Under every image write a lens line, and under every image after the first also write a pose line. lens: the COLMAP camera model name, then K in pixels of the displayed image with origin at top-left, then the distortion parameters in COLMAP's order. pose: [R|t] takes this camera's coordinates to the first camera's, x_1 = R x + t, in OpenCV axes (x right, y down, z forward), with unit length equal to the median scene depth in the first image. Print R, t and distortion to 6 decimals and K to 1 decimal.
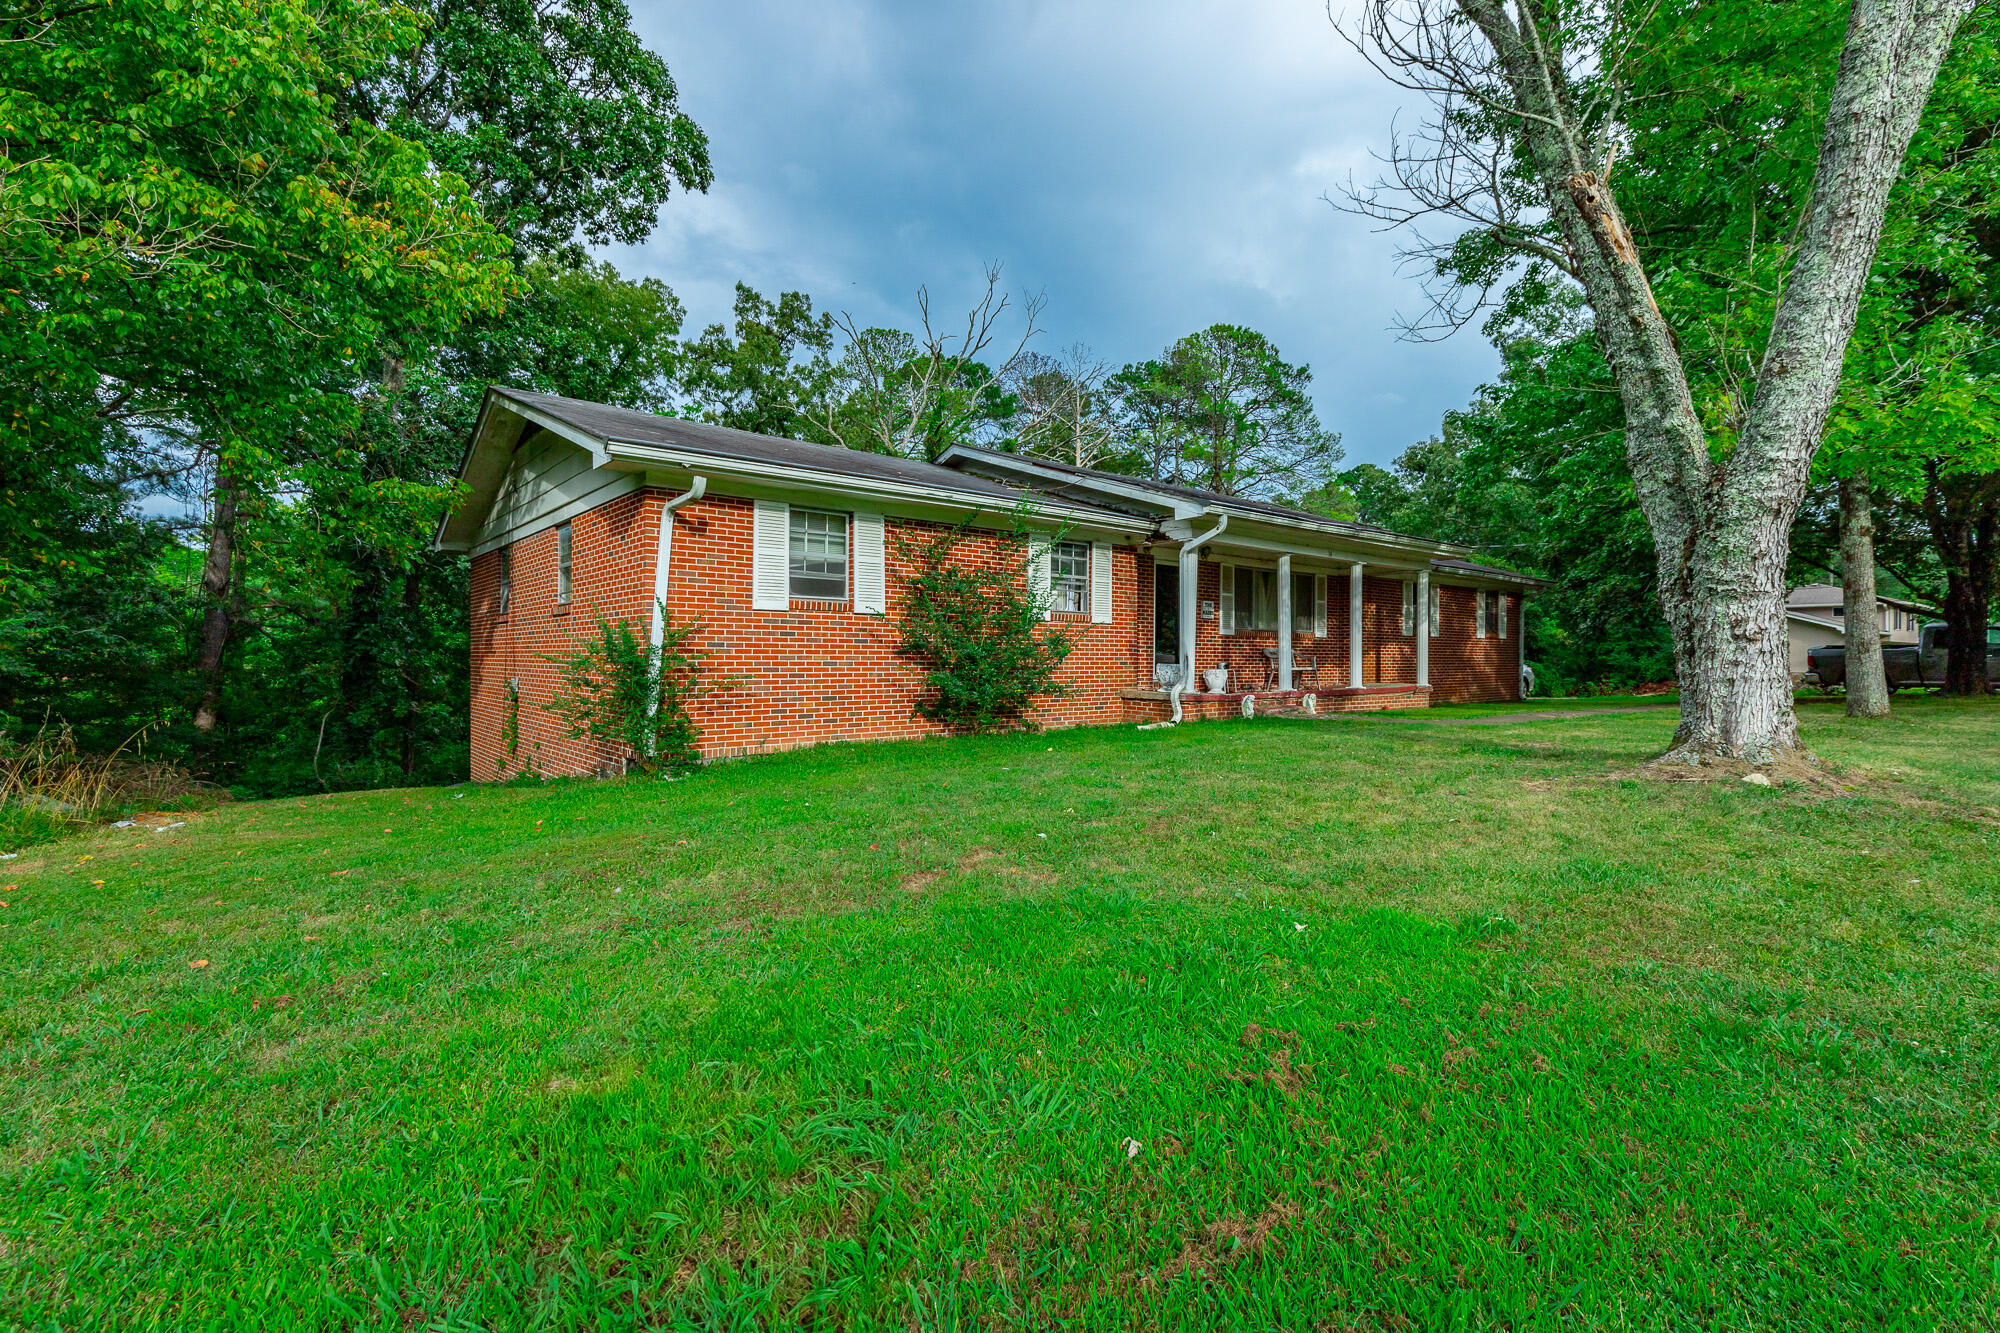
lens RADIAL K [[911.8, 0, 1000.0], [0, 911.8, 666.5], [0, 0, 1]] dist [0.000003, -0.000051]
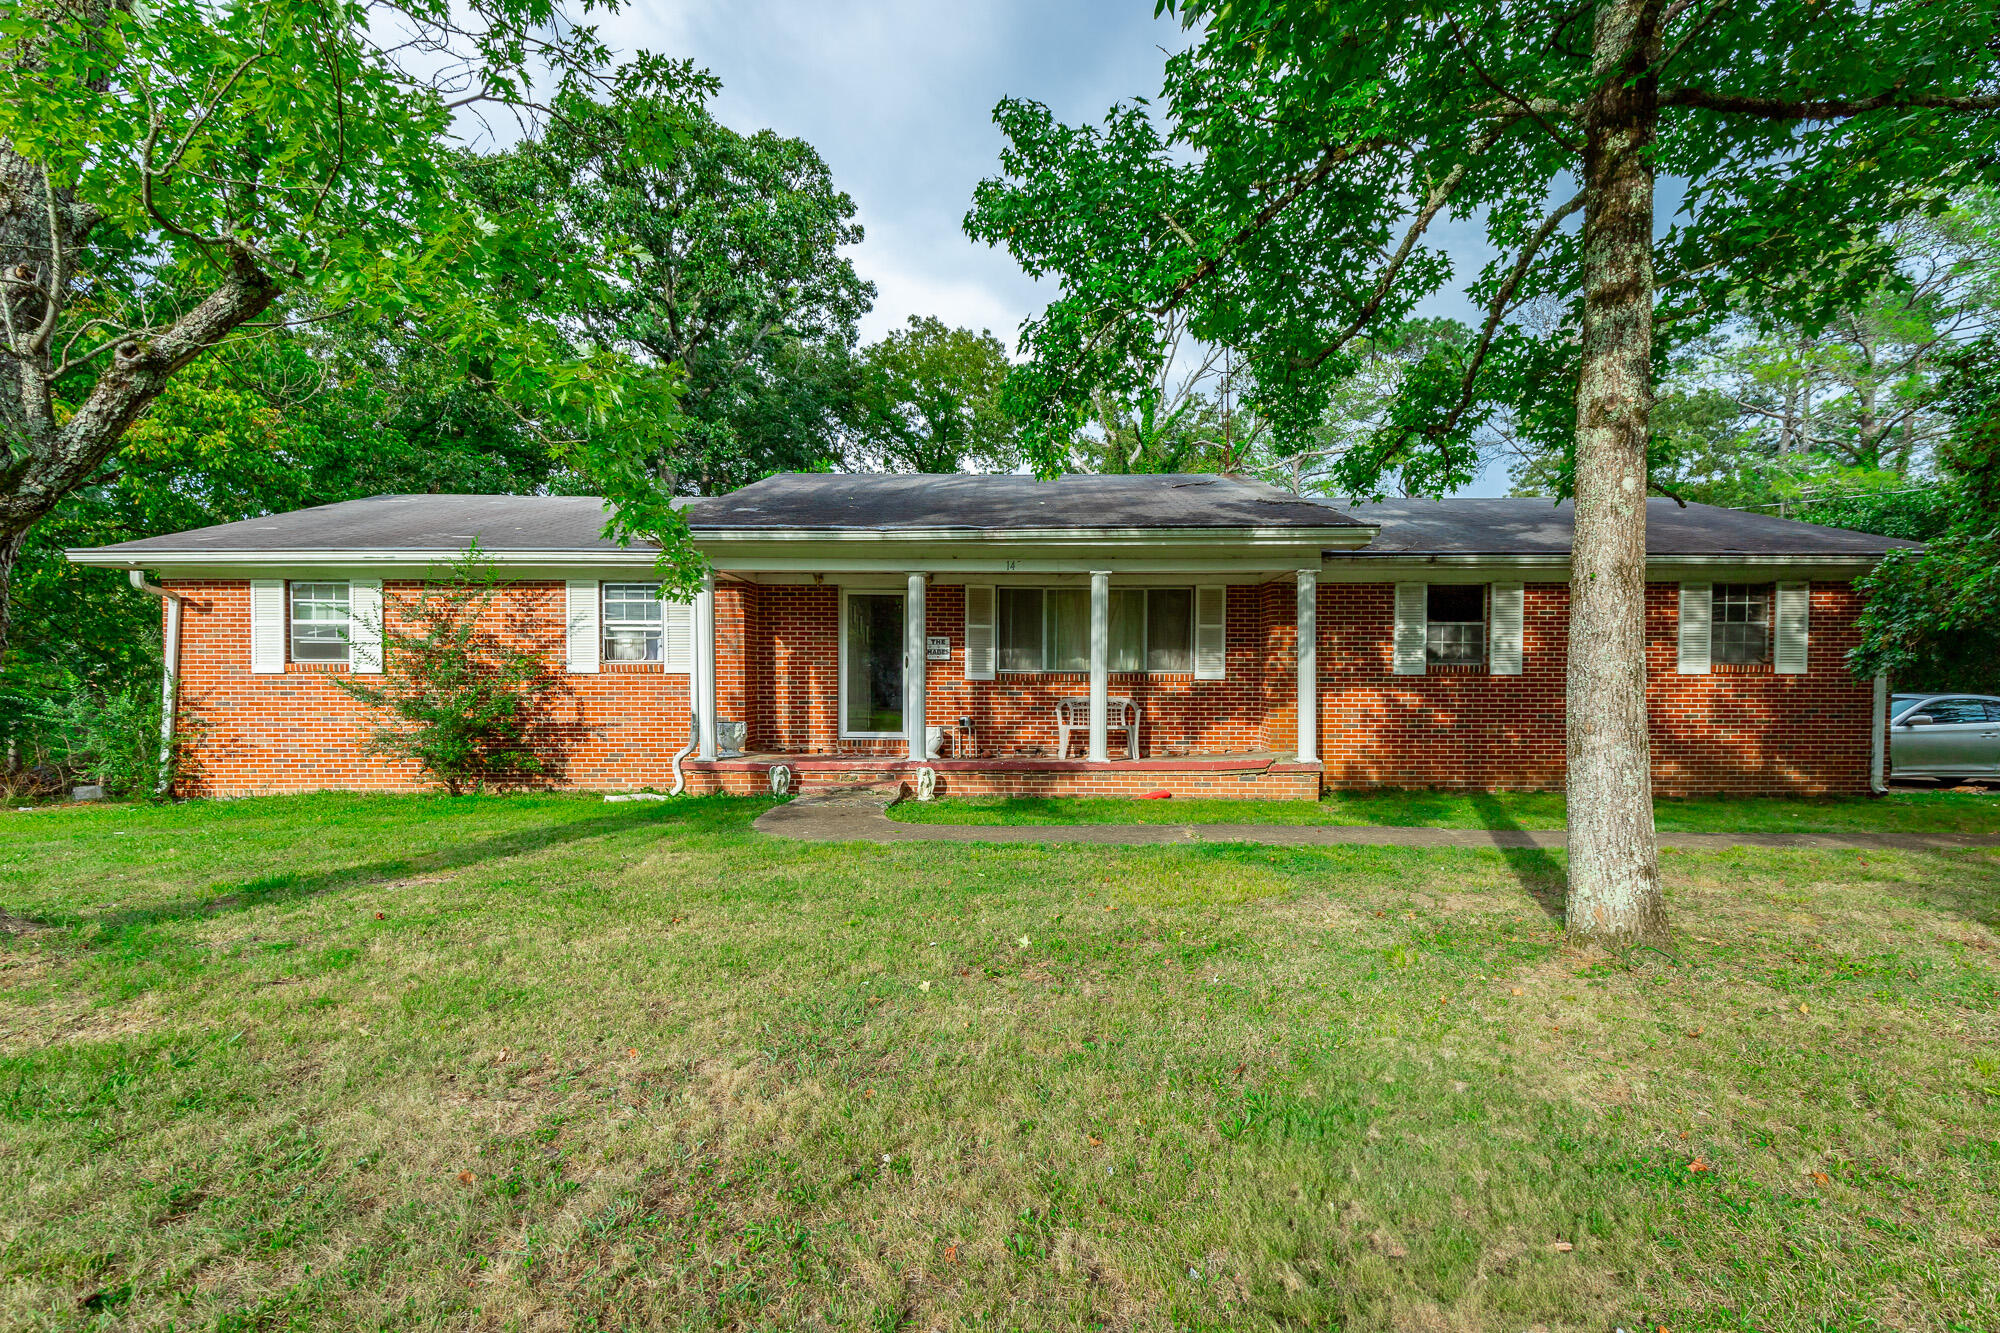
lens RADIAL K [[891.3, 0, 995.6], [0, 891.3, 702.0], [0, 0, 1]] dist [0.000318, 0.000275]
pose [[0.764026, 0.020386, -0.644863, 0.881997], [-0.003783, 0.999625, 0.027120, -0.044235], [0.645175, -0.018281, 0.763816, 0.539255]]
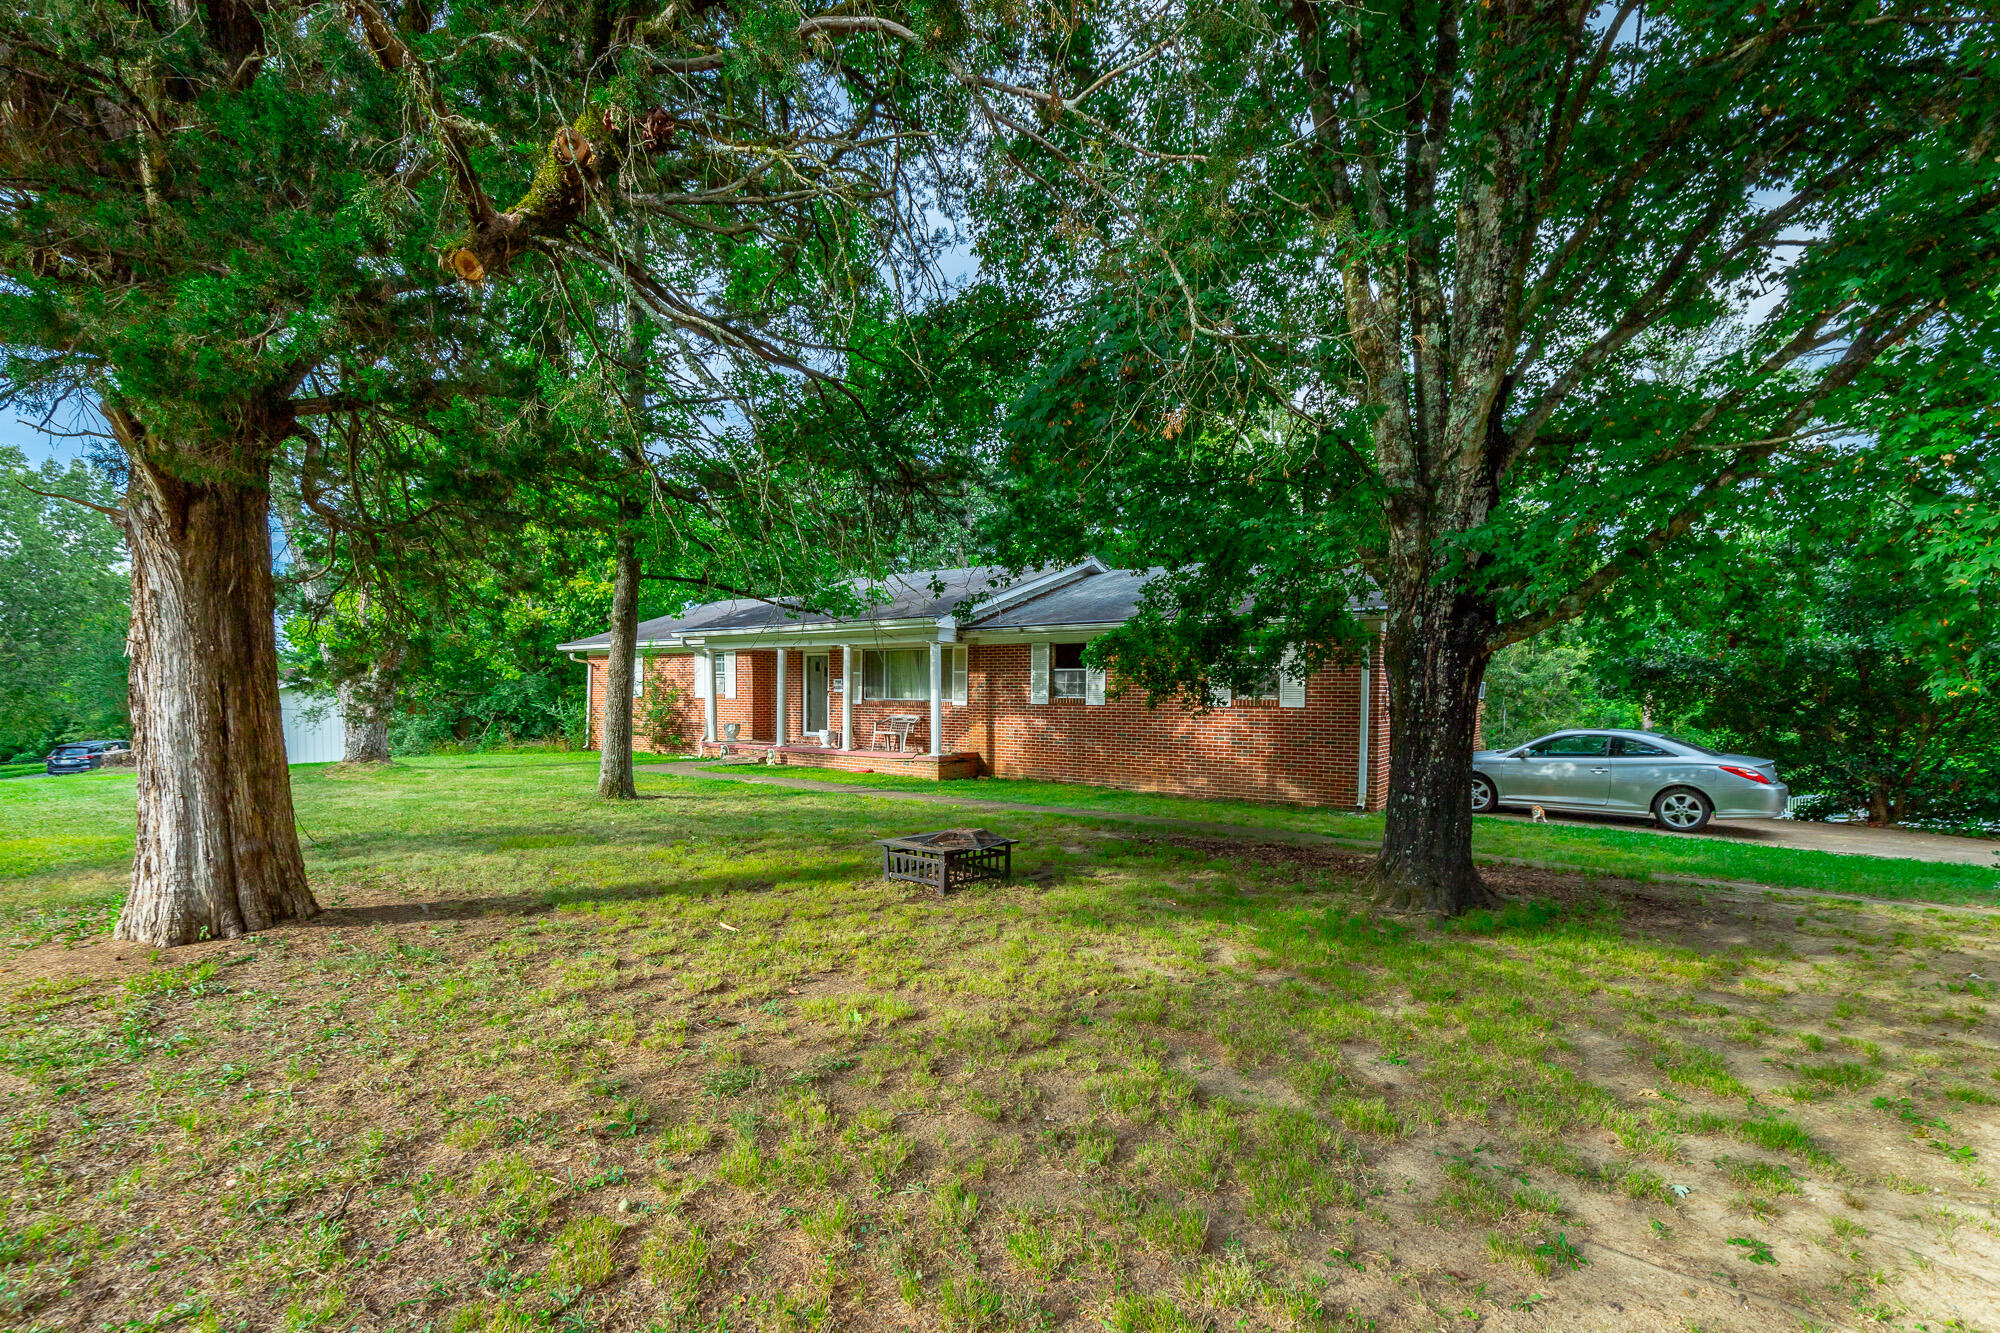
lens RADIAL K [[891.3, 0, 995.6], [0, 891.3, 702.0], [0, 0, 1]] dist [0.000318, 0.000275]
pose [[0.235307, 0.010288, -0.971867, 1.835736], [-0.019143, 0.999799, 0.005948, -0.060241], [0.971733, 0.017205, 0.235456, 1.077065]]
